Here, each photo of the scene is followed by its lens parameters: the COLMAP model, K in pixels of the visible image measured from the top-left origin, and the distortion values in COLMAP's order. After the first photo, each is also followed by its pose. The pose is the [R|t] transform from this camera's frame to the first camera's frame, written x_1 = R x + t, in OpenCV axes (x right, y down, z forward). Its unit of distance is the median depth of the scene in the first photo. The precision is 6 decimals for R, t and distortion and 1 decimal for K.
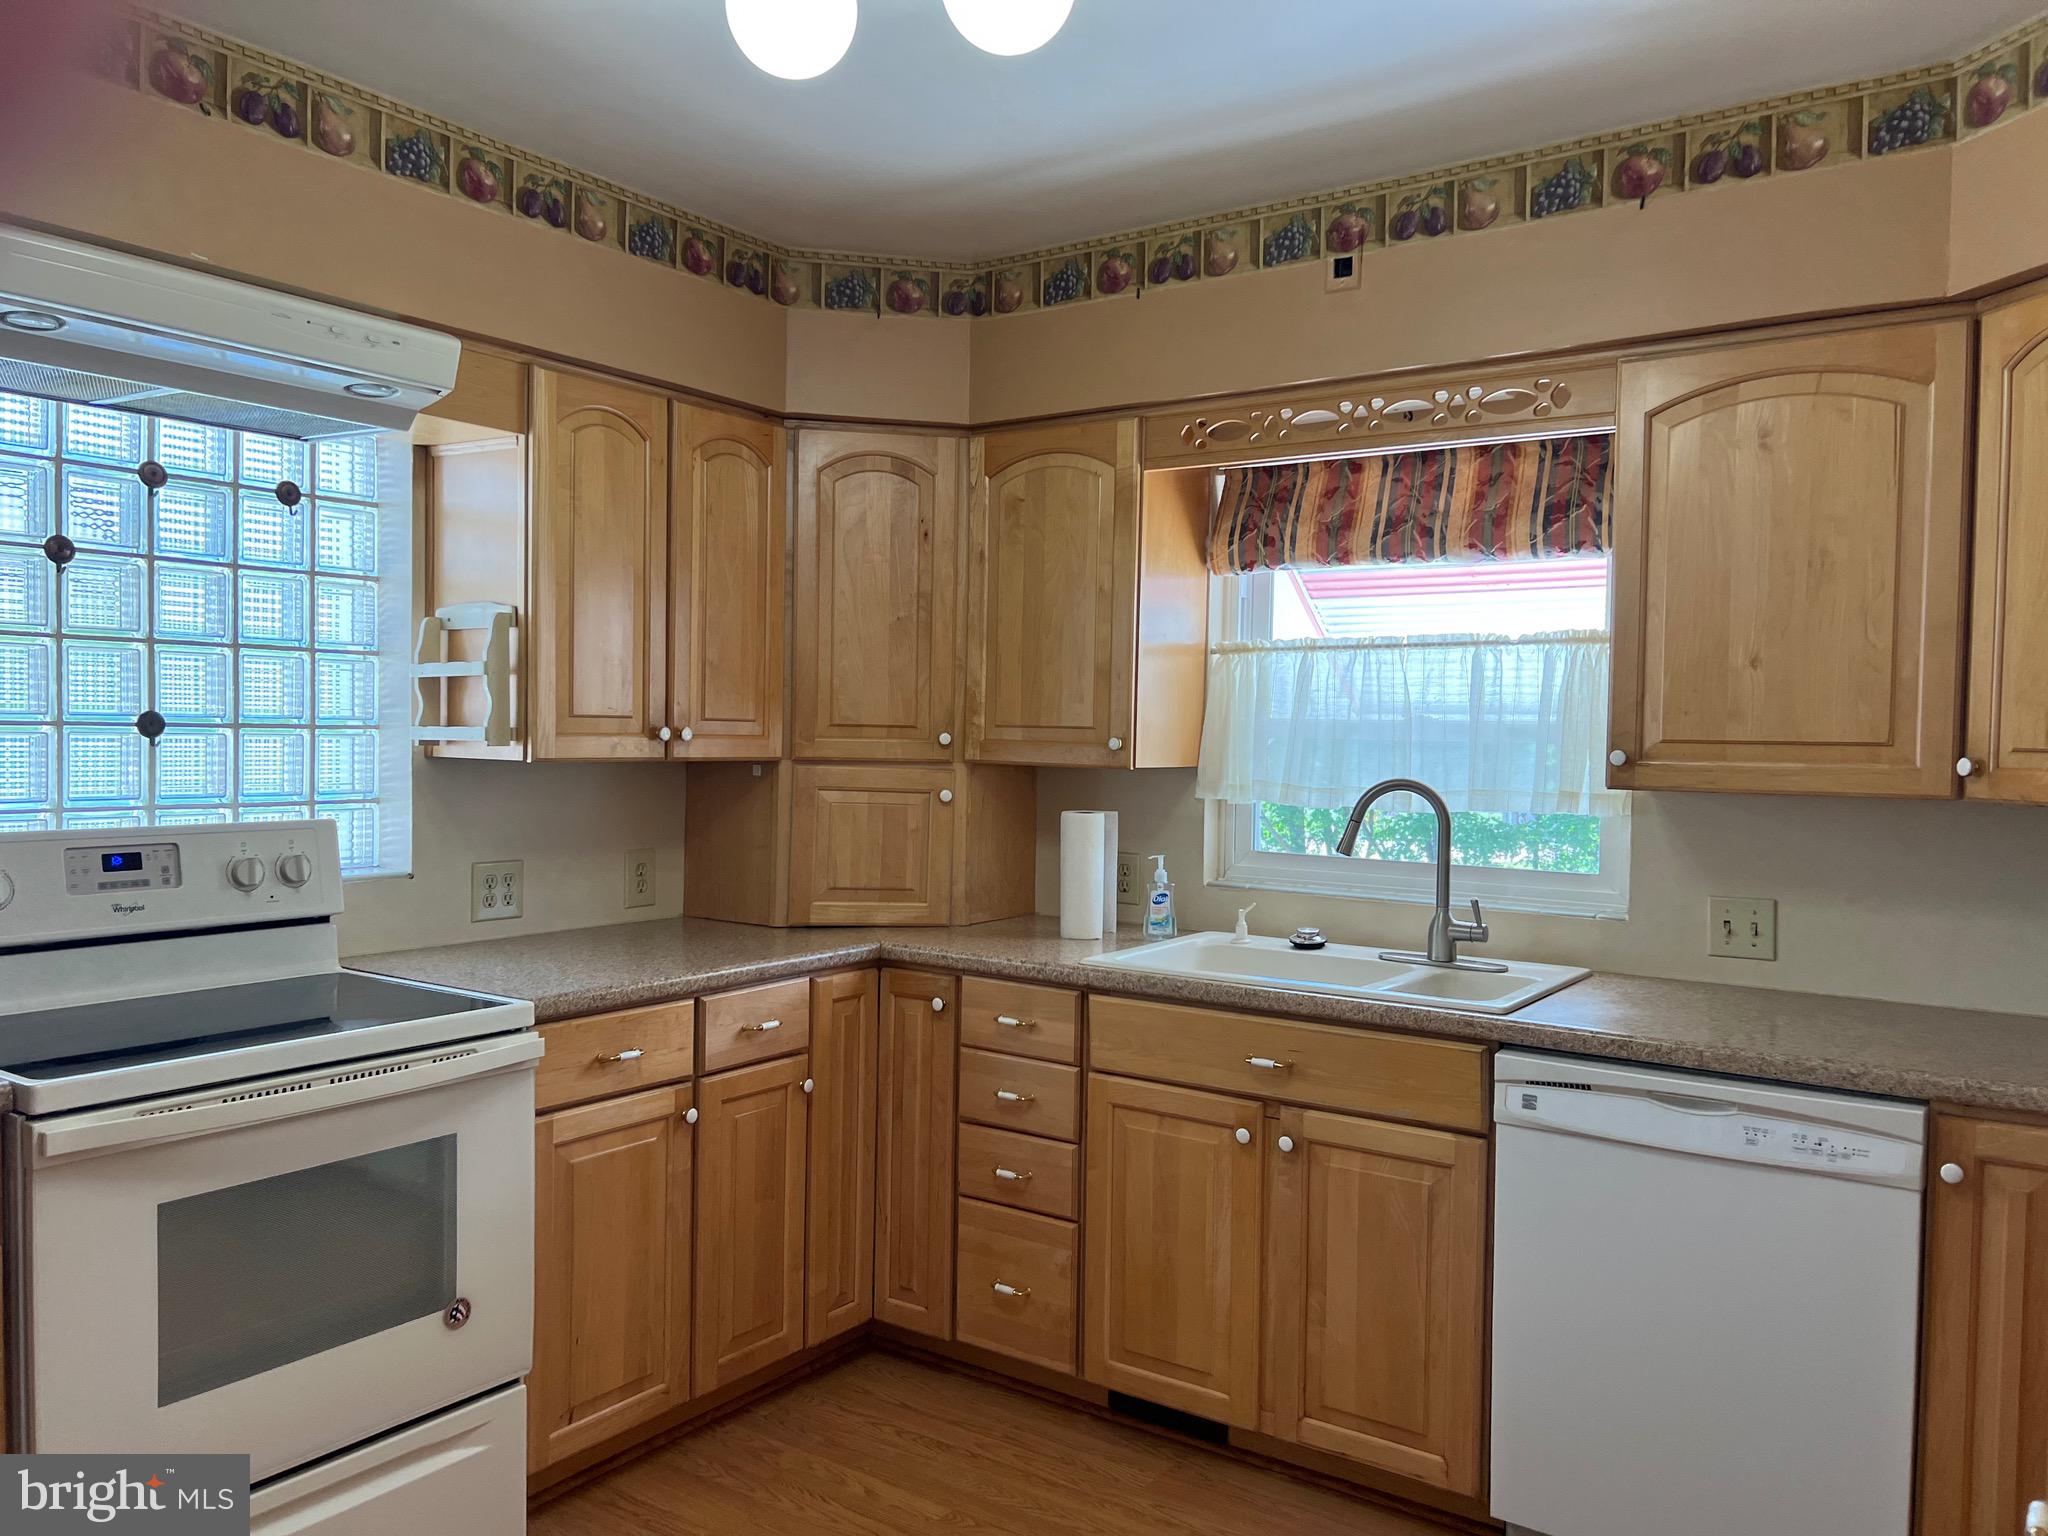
lens RADIAL K [[1550.1, 0, 1010.3], [0, 1550.1, 781.2], [0, 0, 1]] dist [0.056442, -0.053892]
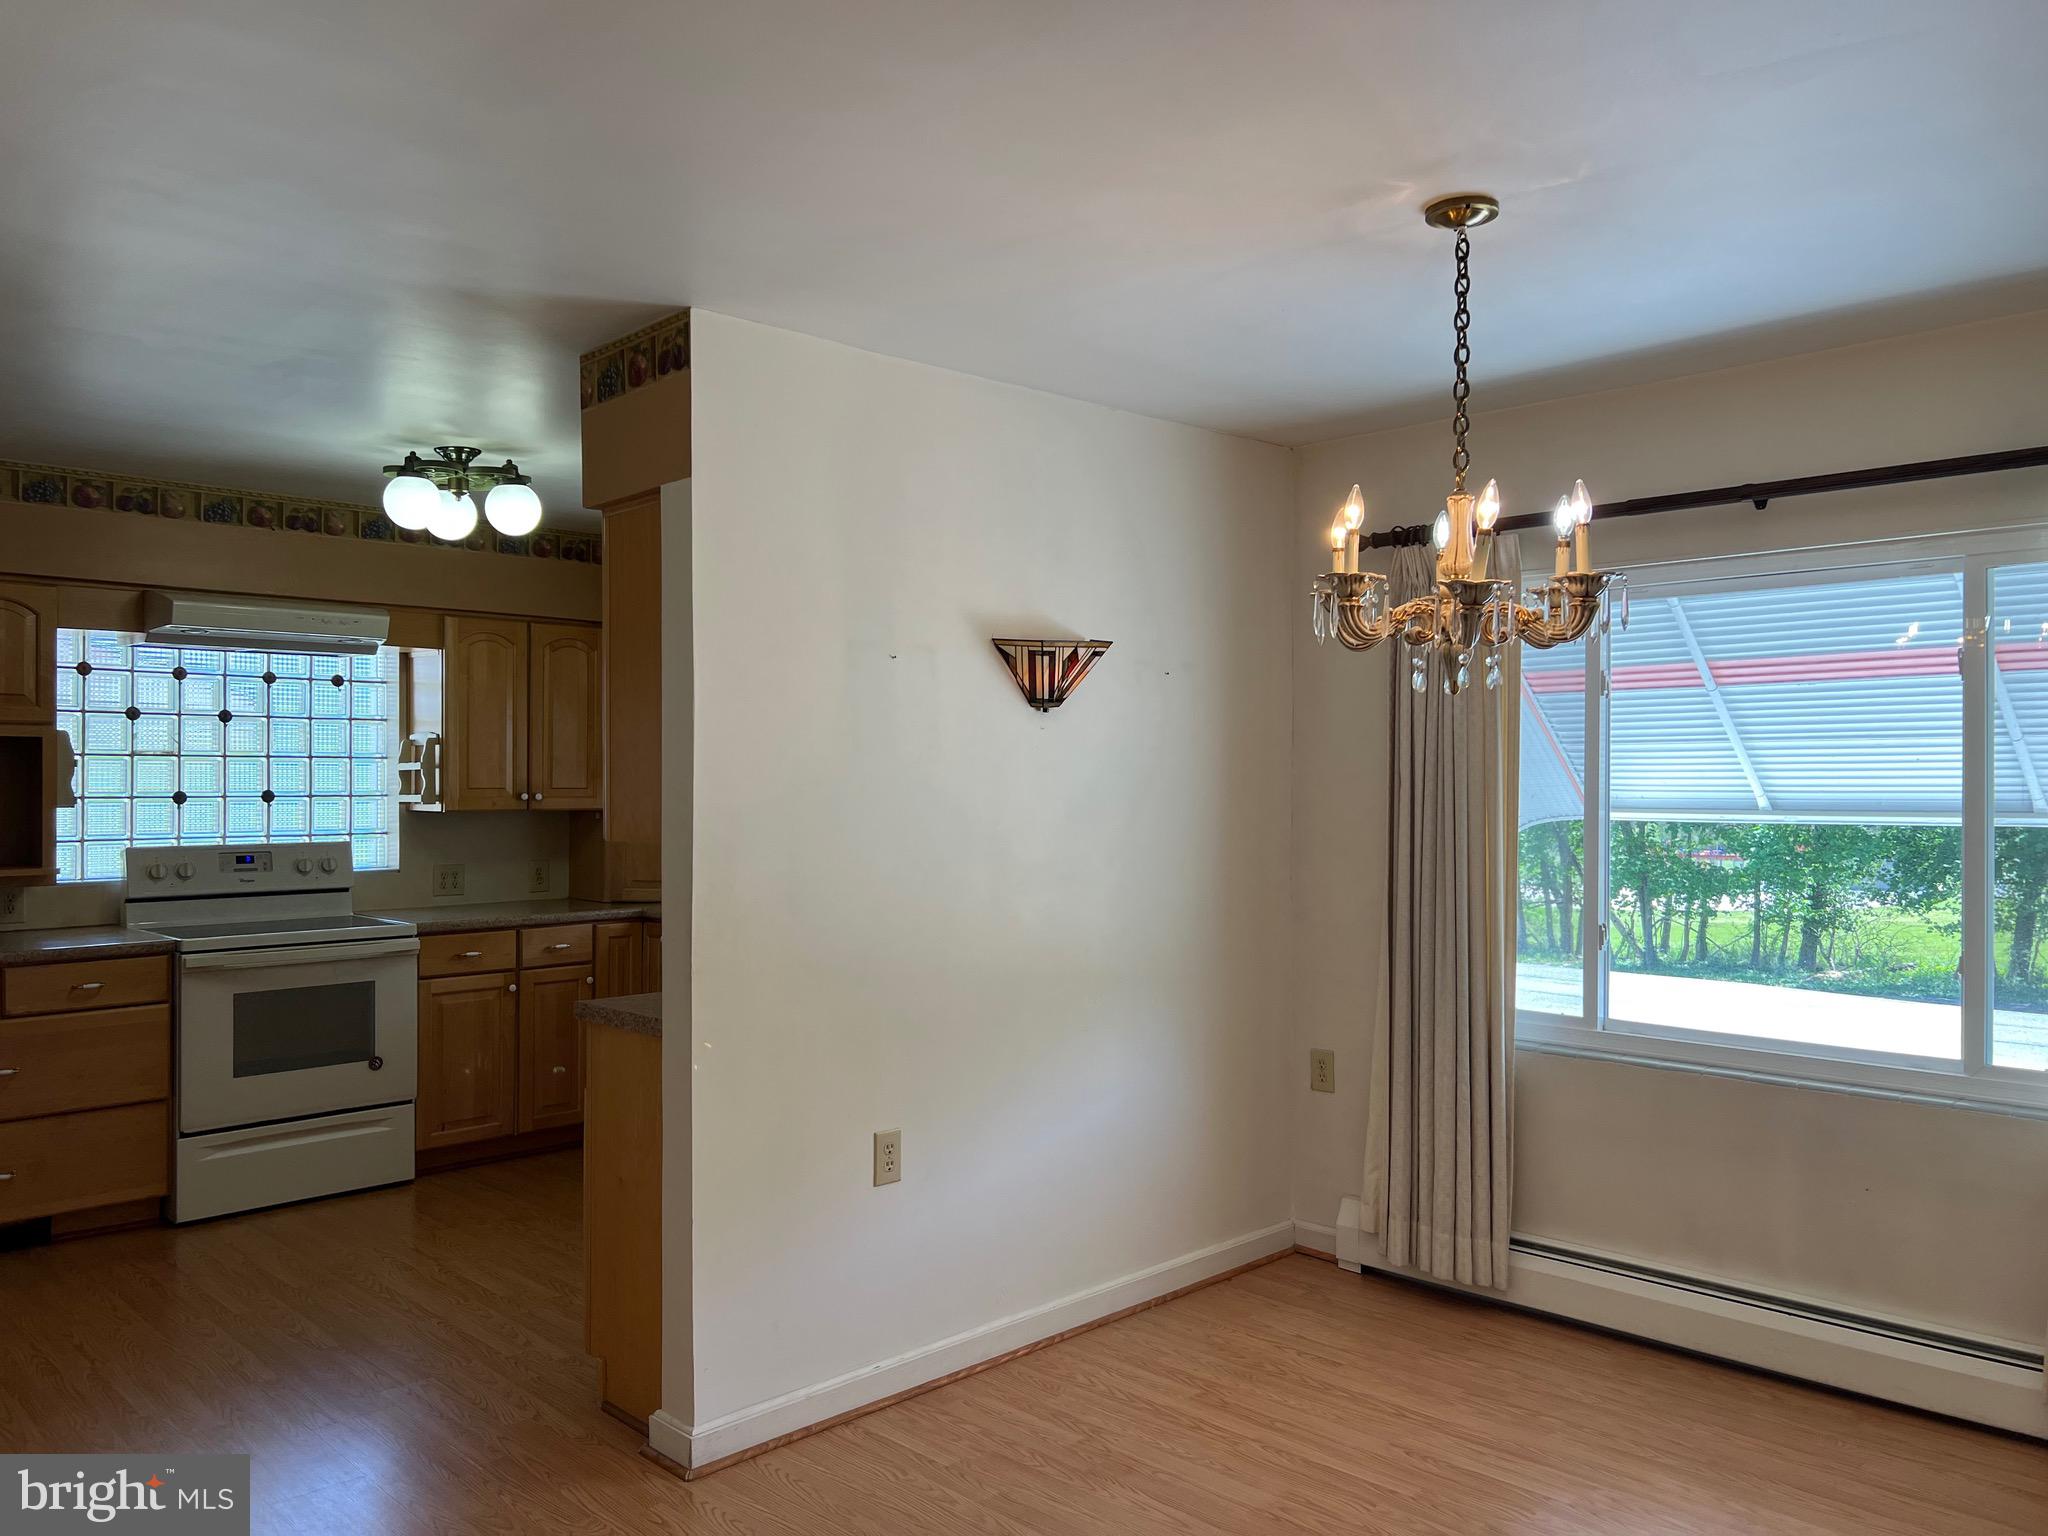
lens RADIAL K [[1542.4, 0, 1029.7], [0, 1542.4, 779.8], [0, 0, 1]] dist [0.020103, 0.003168]
pose [[0.985724, -0.015745, -0.167633, 0.777894], [0.009838, 0.999303, -0.036011, 0.025467], [0.168084, 0.033848, 0.985191, -0.843019]]
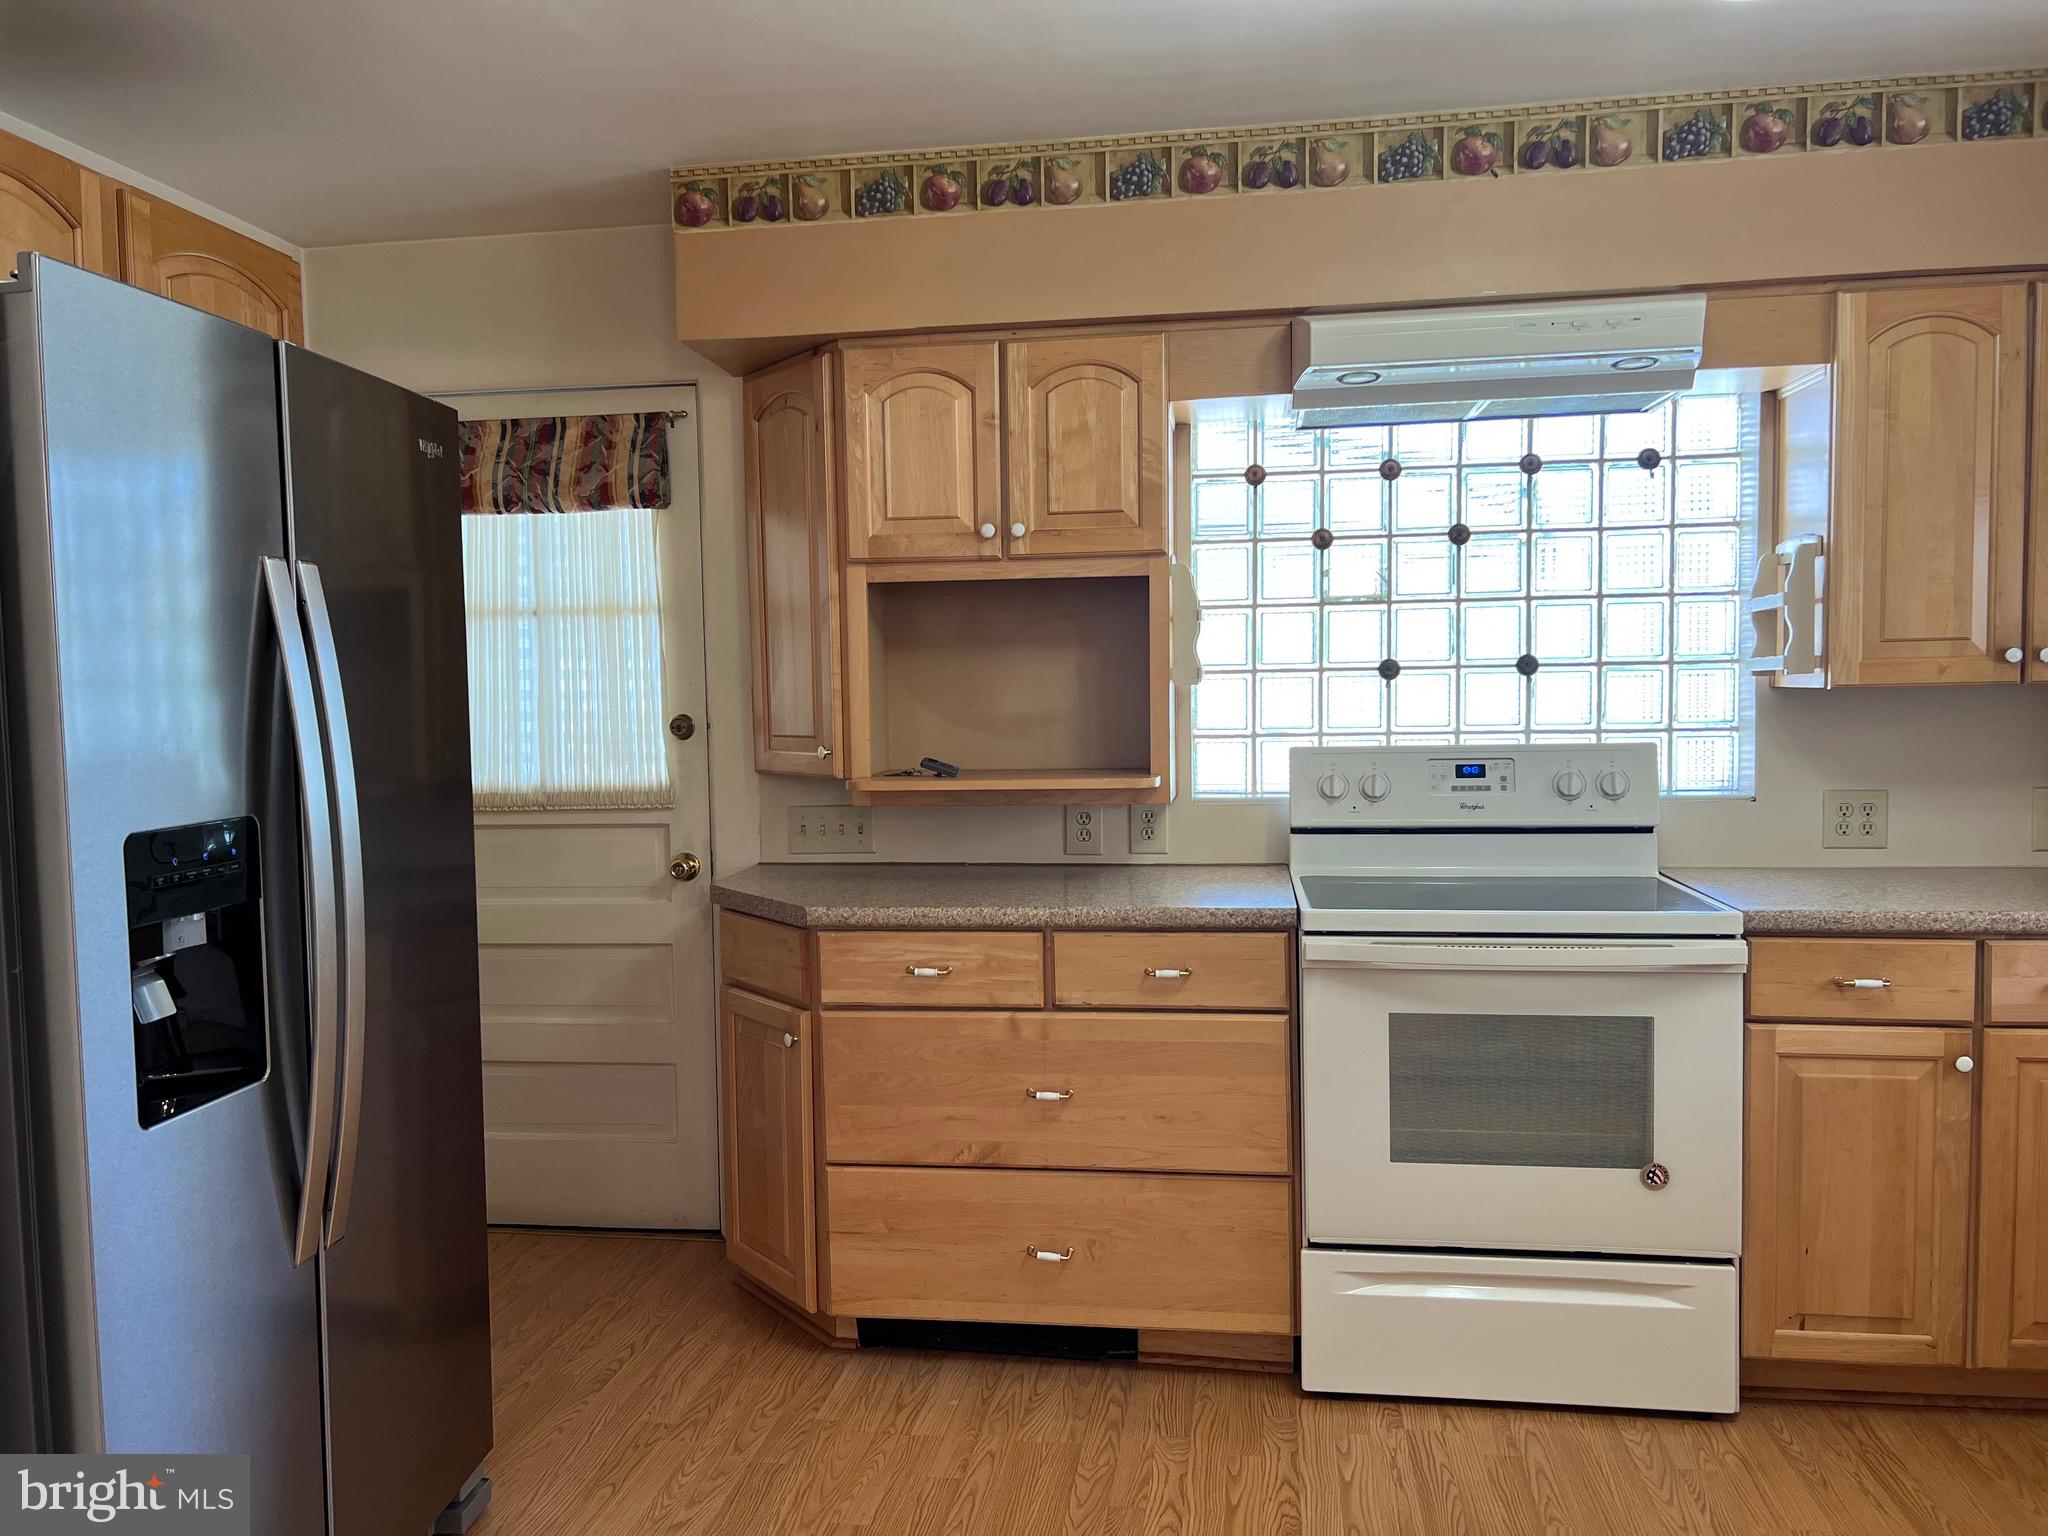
lens RADIAL K [[1550.1, 0, 1010.3], [0, 1550.1, 781.2], [0, 0, 1]] dist [0.056442, -0.053892]
pose [[0.448392, 0.029212, -0.893360, 0.369830], [-0.005740, 0.999539, 0.029803, 0.020855], [0.893819, -0.008235, 0.448353, 0.070380]]
